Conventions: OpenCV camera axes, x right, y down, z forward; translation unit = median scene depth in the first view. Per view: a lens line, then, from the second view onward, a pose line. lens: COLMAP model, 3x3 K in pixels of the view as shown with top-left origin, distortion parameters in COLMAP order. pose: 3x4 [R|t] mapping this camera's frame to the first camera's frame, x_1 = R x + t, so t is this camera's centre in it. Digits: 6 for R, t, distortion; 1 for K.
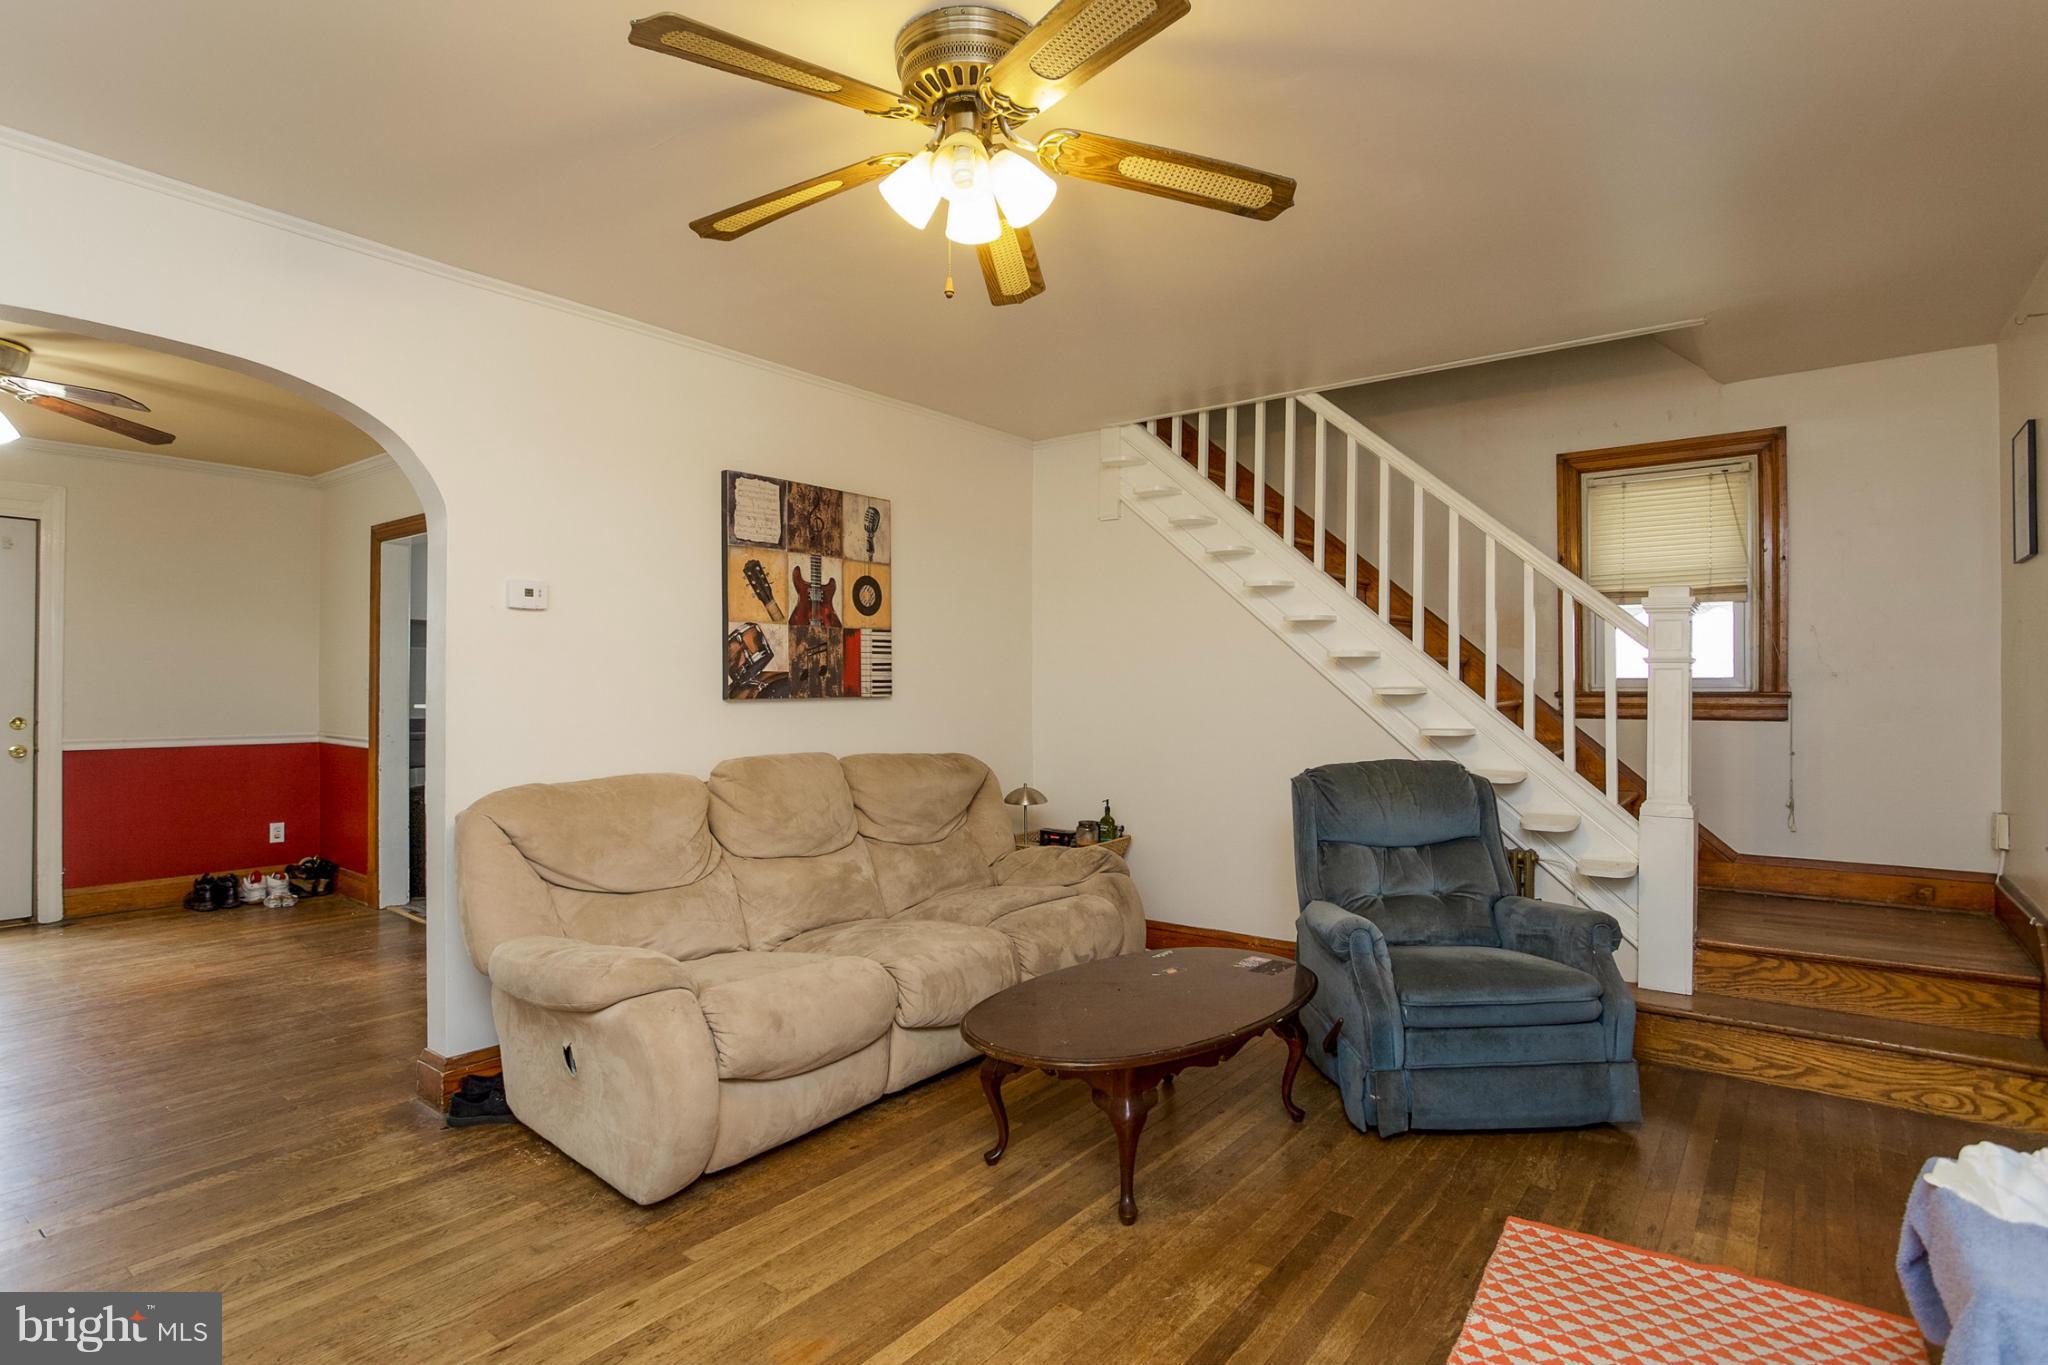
lens RADIAL K [[1048.7, 0, 1024.0], [0, 1048.7, 682.5], [0, 0, 1]] dist [-0.068938, 0.042973]
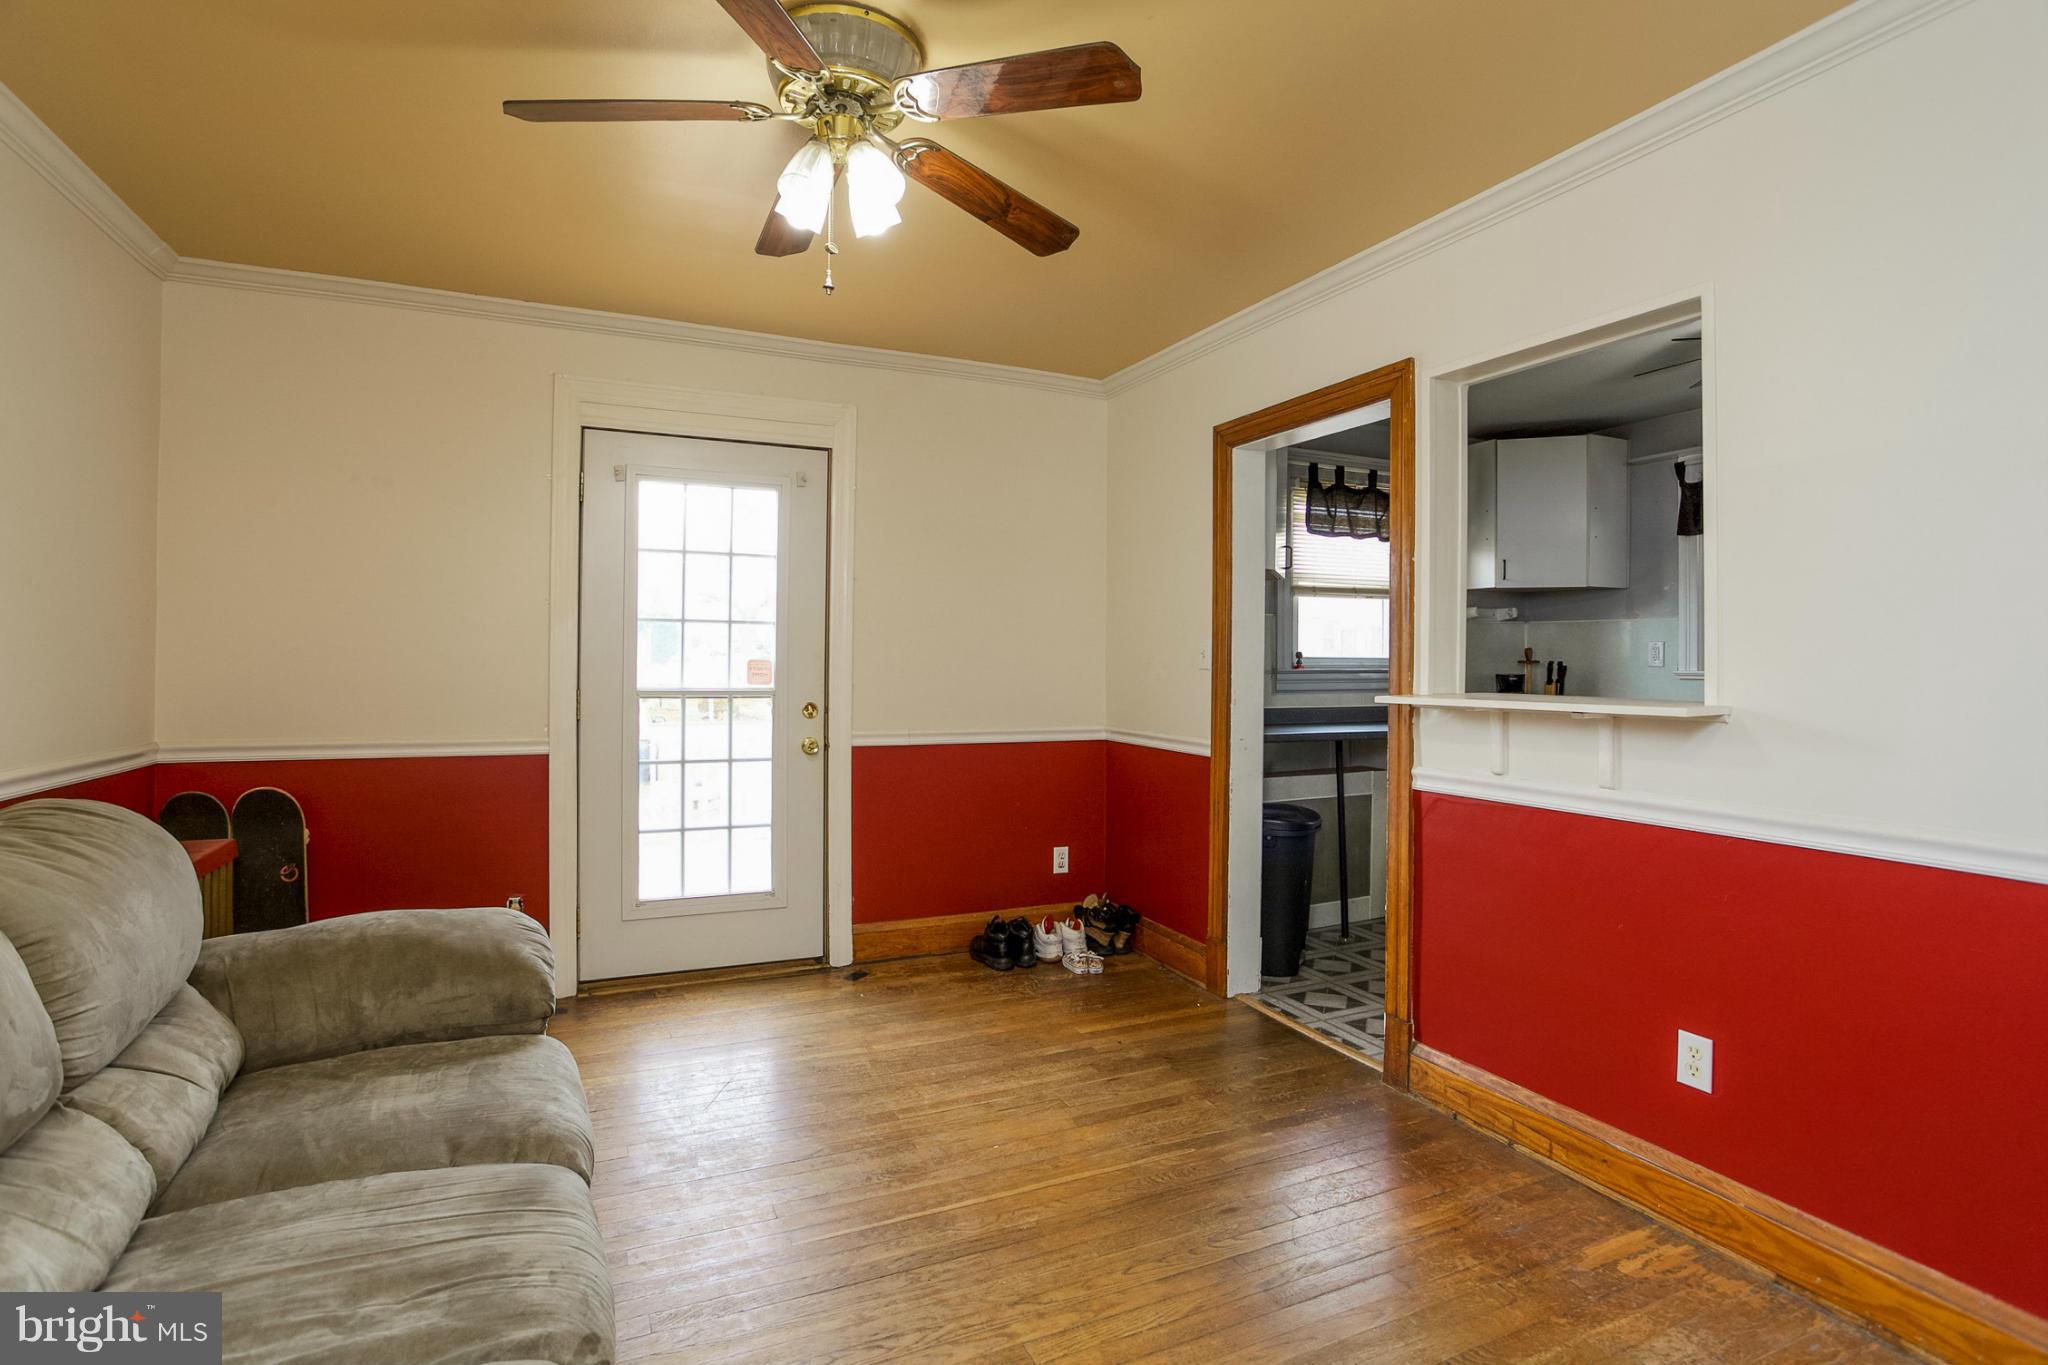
lens RADIAL K [[981.7, 0, 1015.0], [0, 981.7, 666.8], [0, 0, 1]] dist [-0.037557, 0.014304]
pose [[0.887997, 0.006368, -0.459805, -0.644106], [-0.004245, 0.999975, 0.005650, 0.002597], [0.459829, -0.003065, 0.888002, 0.520651]]
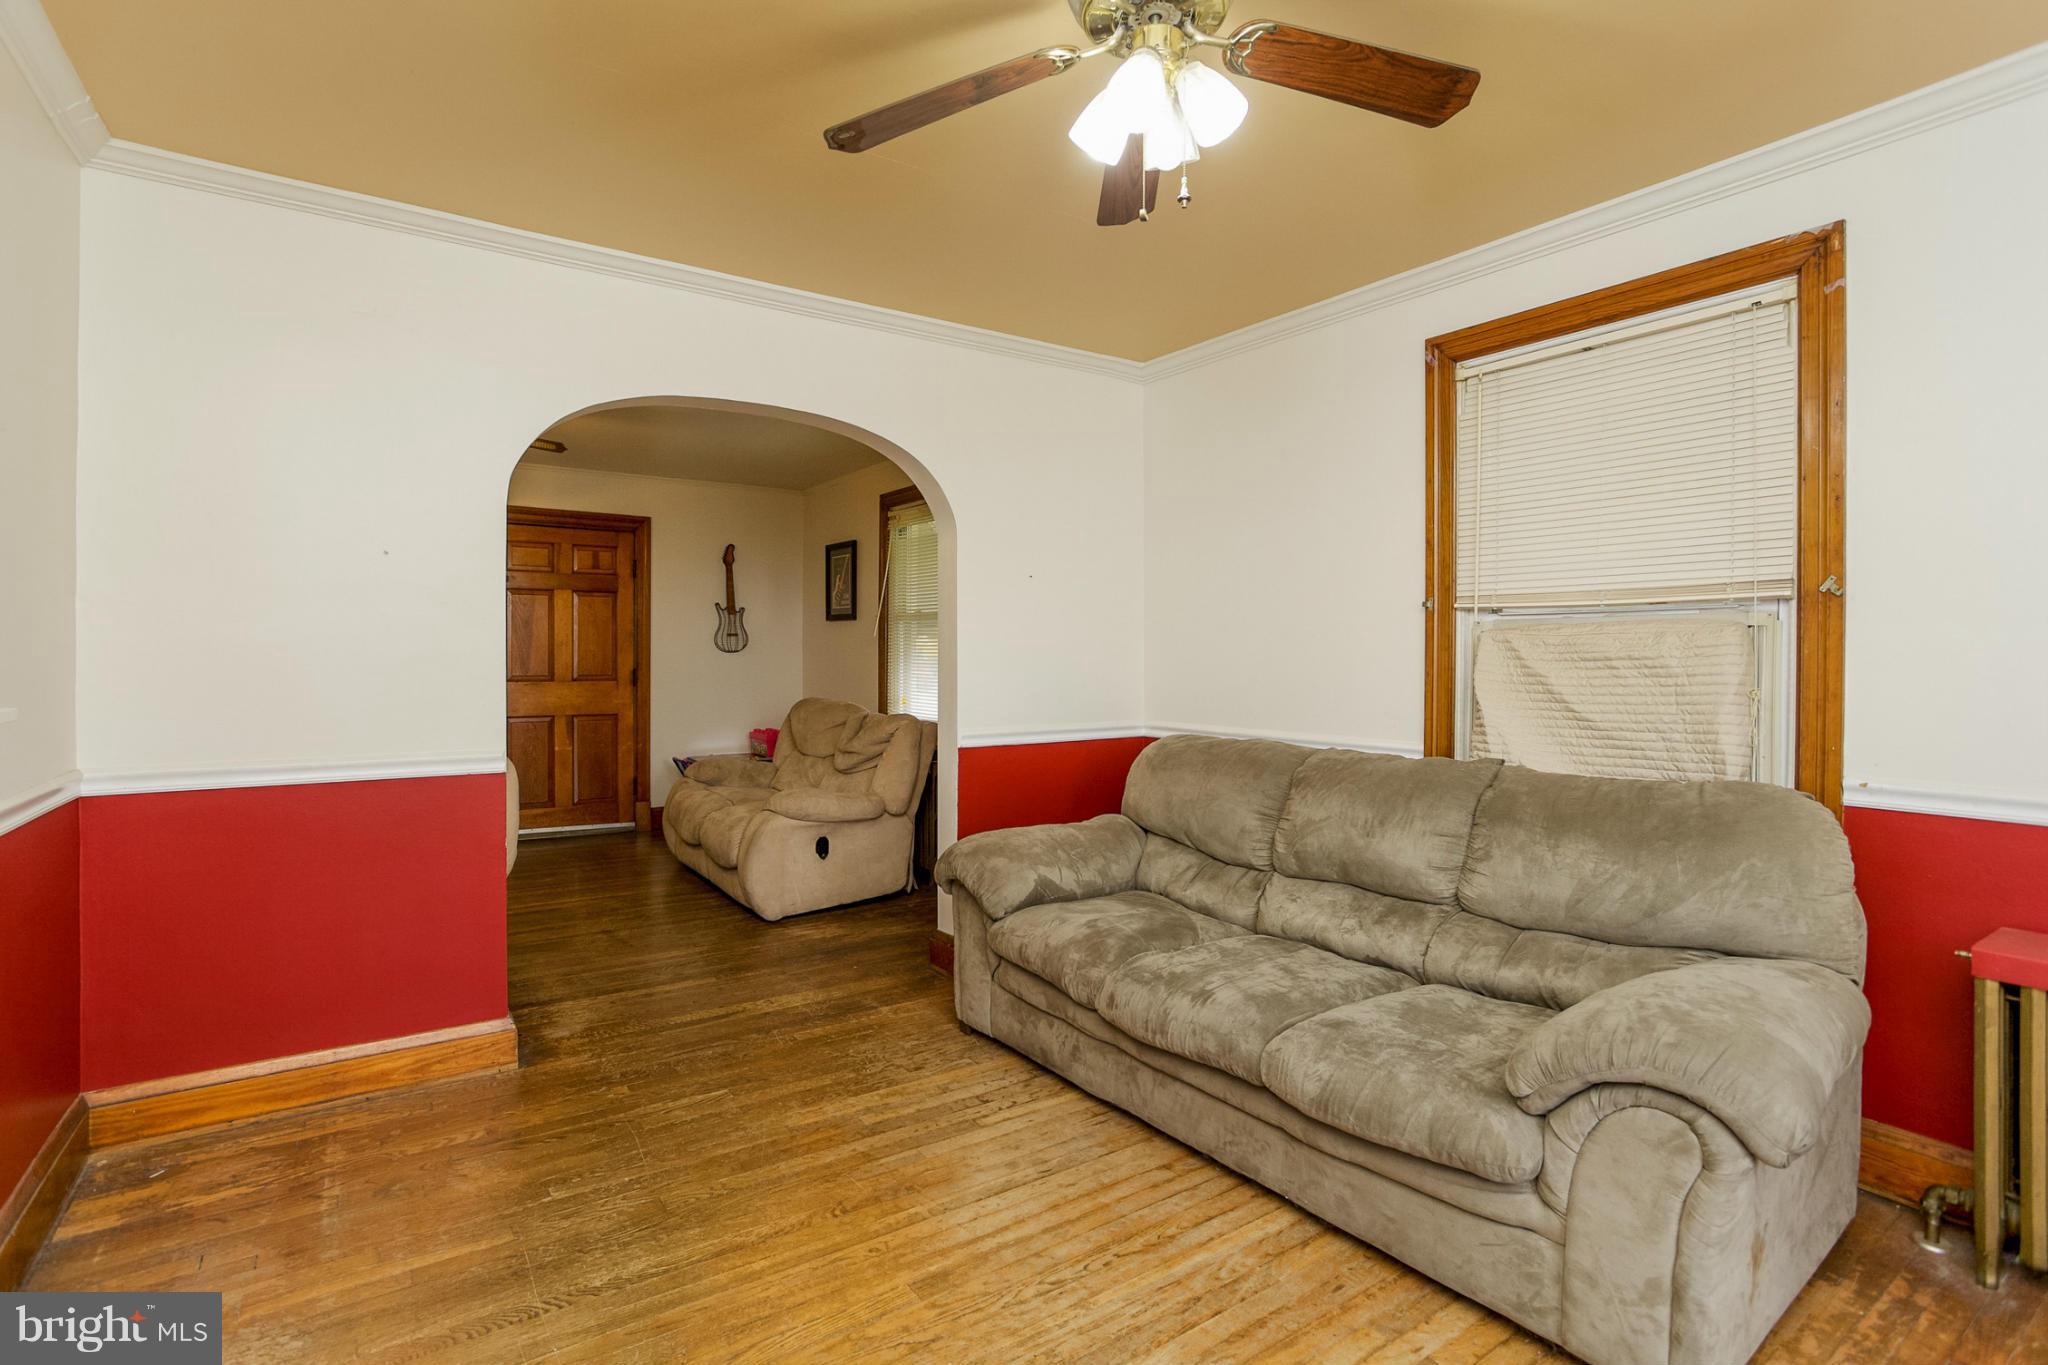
lens RADIAL K [[981.7, 0, 1015.0], [0, 981.7, 666.8], [0, 0, 1]] dist [-0.037557, 0.014304]
pose [[-0.954497, -0.011949, 0.297980, -1.021320], [-0.010701, 0.999926, 0.005819, 0.005498], [-0.298028, 0.002365, -0.954554, 1.346571]]
